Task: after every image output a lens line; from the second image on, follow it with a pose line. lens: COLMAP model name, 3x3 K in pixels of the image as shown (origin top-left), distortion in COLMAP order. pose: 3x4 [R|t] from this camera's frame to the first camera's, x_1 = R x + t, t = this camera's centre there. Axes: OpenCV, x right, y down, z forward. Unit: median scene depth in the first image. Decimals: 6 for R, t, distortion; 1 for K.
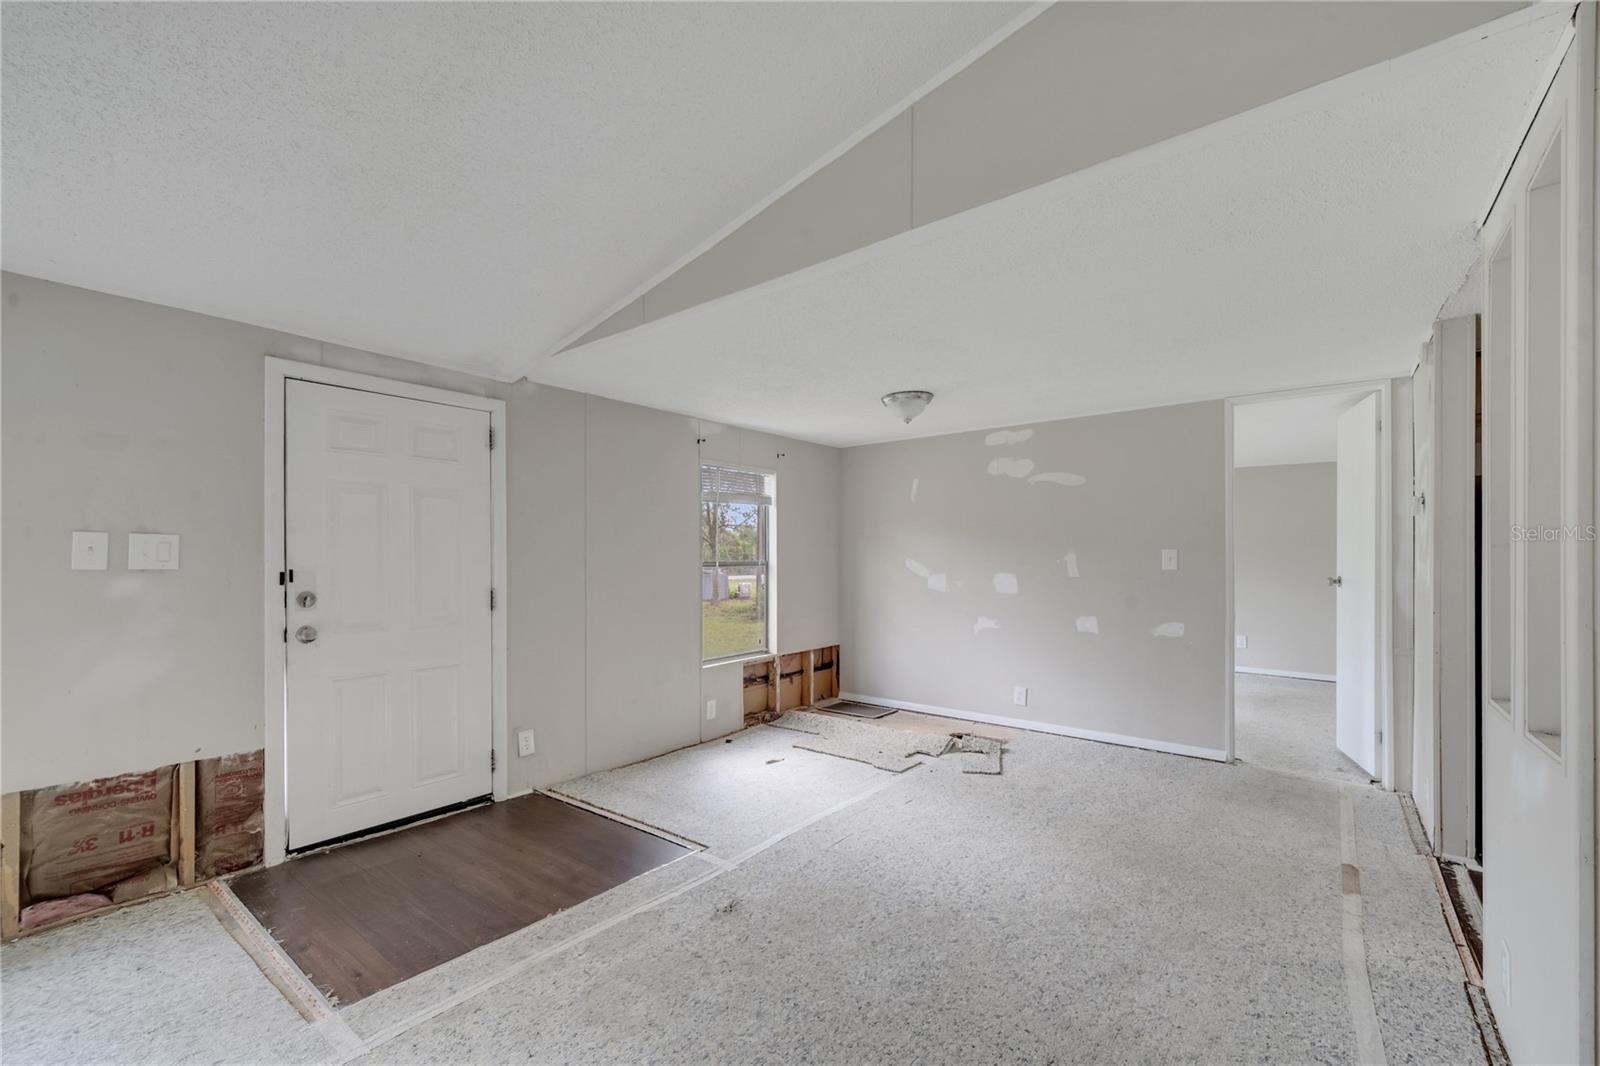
lens RADIAL K [[649.6, 0, 797.4], [0, 649.6, 559.0], [0, 0, 1]] dist [0.006082, -0.002060]
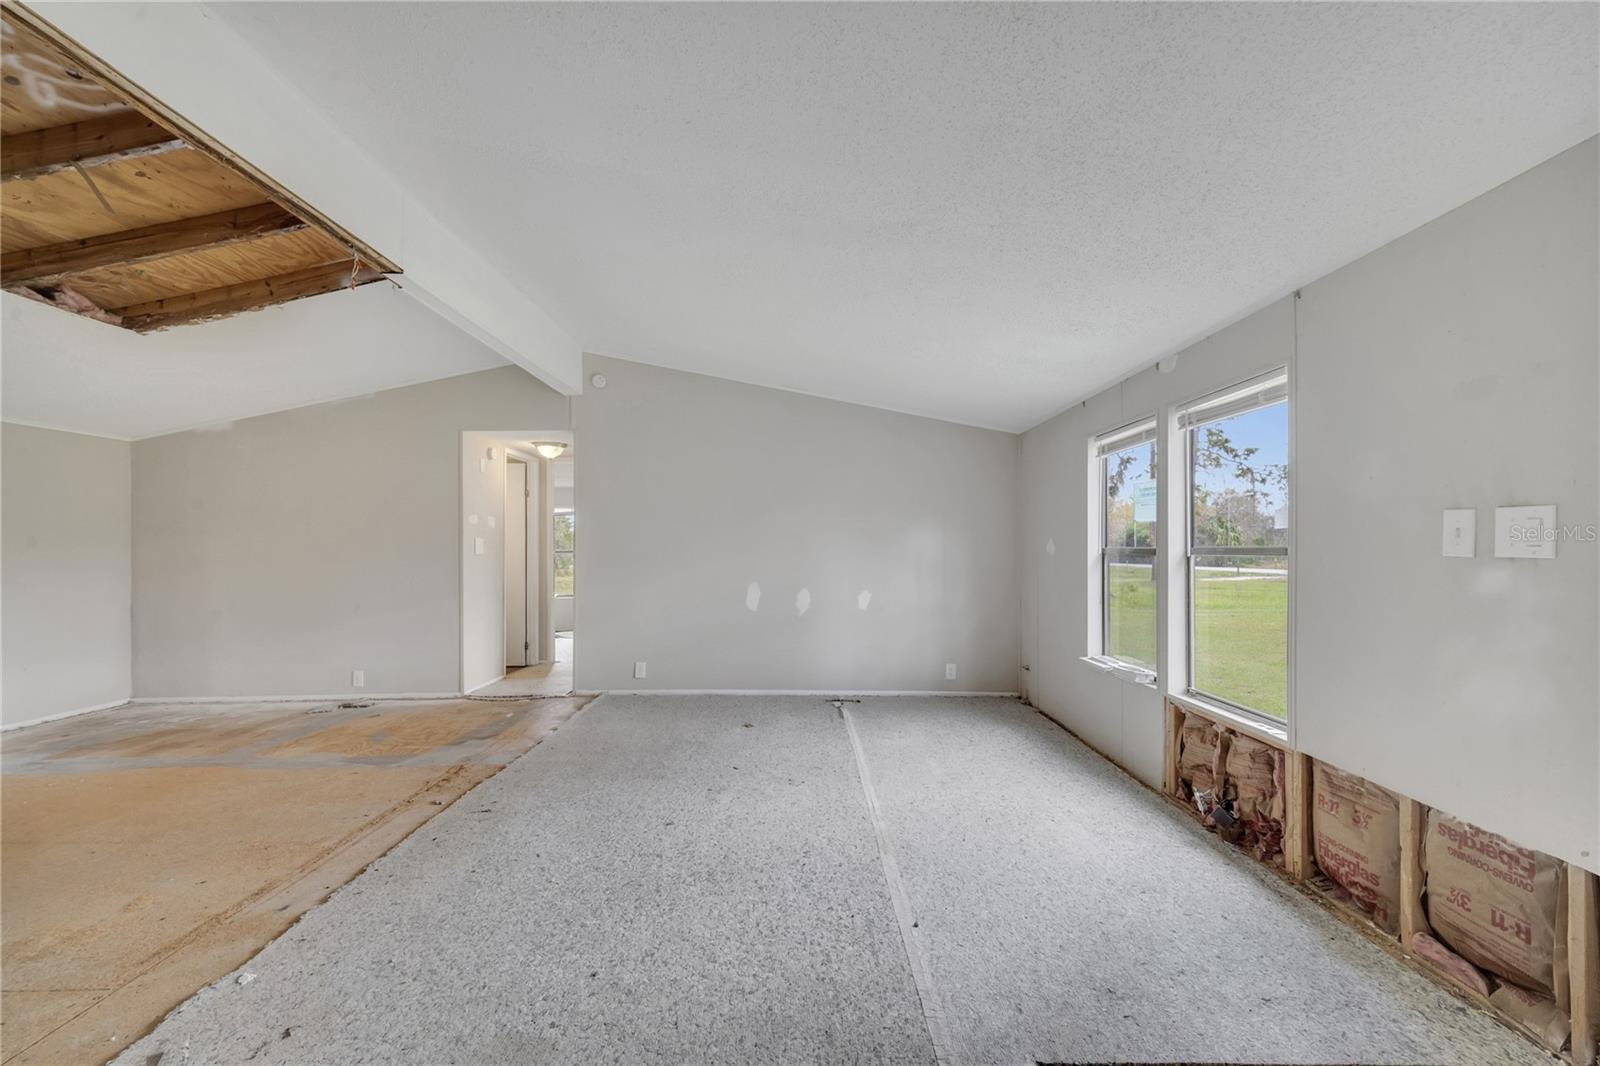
lens RADIAL K [[649.6, 0, 792.1], [0, 649.6, 546.0], [0, 0, 1]] dist [0.006082, -0.002060]
pose [[-0.785085, -0.002506, -0.619383, 0.042005], [0.000109, 0.999991, -0.004184, 0.005475], [0.619388, -0.003352, -0.785078, 0.904475]]
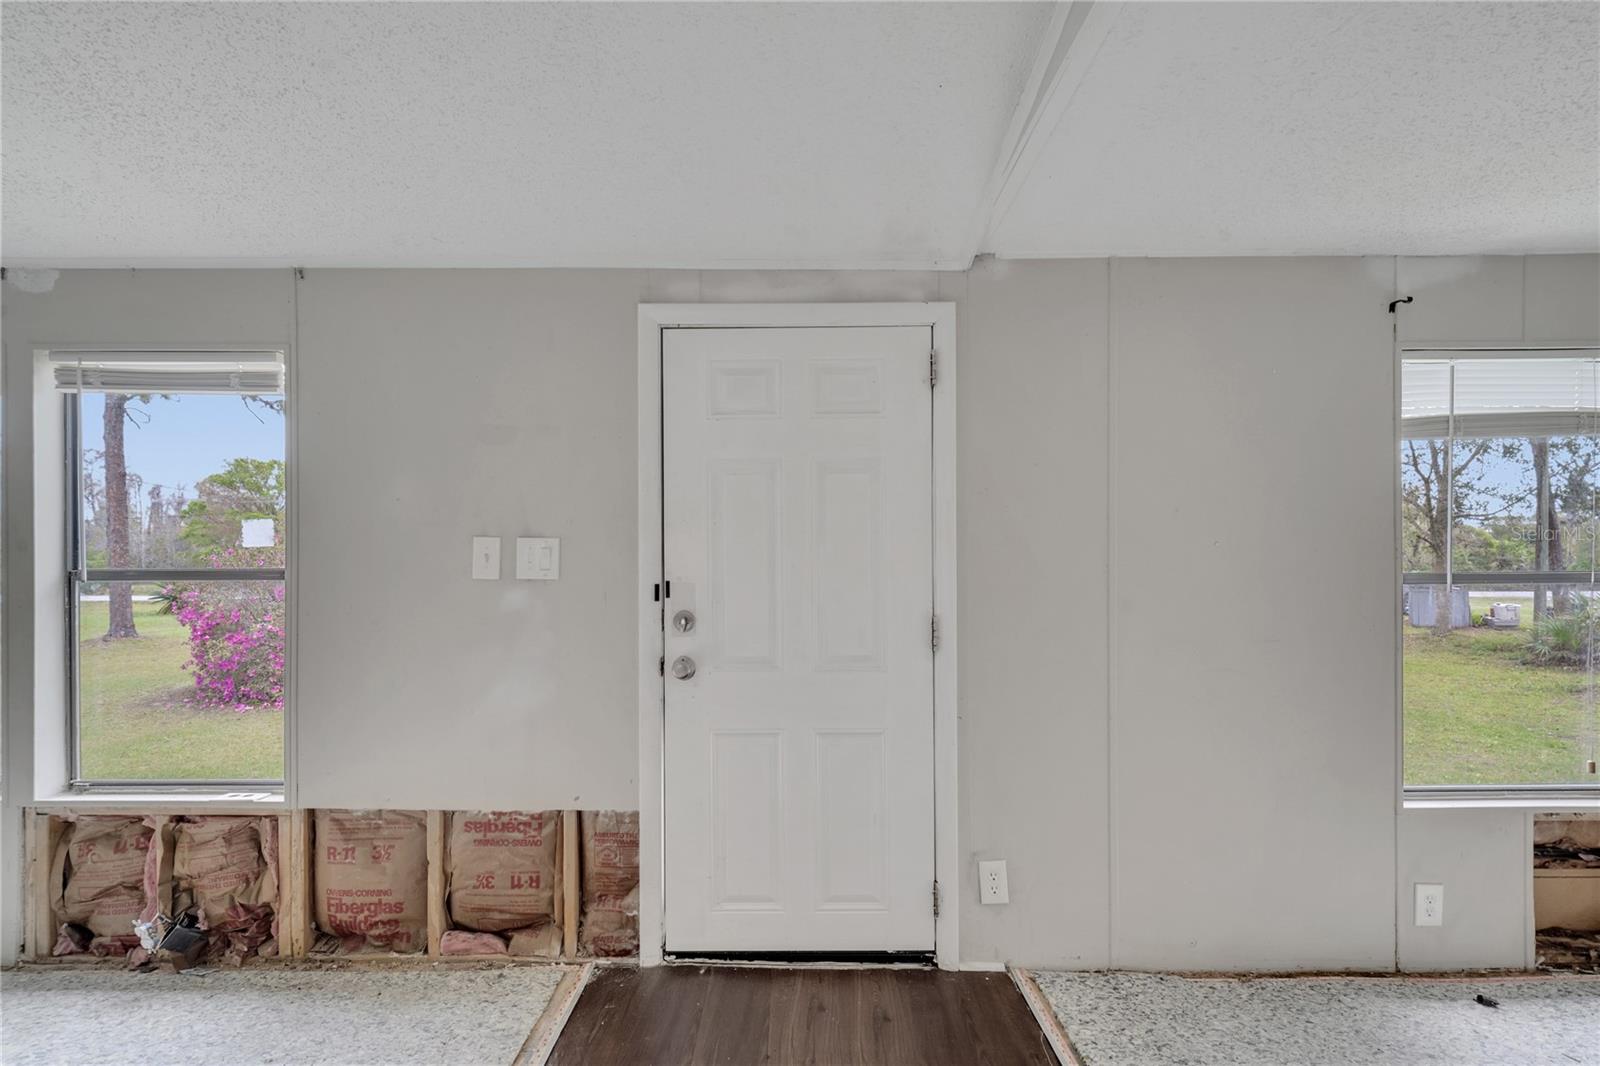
lens RADIAL K [[661.6, 0, 799.7], [0, 661.6, 569.3], [0, 0, 1]] dist [0.003452, -0.001087]
pose [[0.625272, 0.002848, -0.780401, -0.078784], [0.000181, 0.999993, 0.003795, -0.000112], [0.780407, -0.002514, 0.625267, 0.617070]]
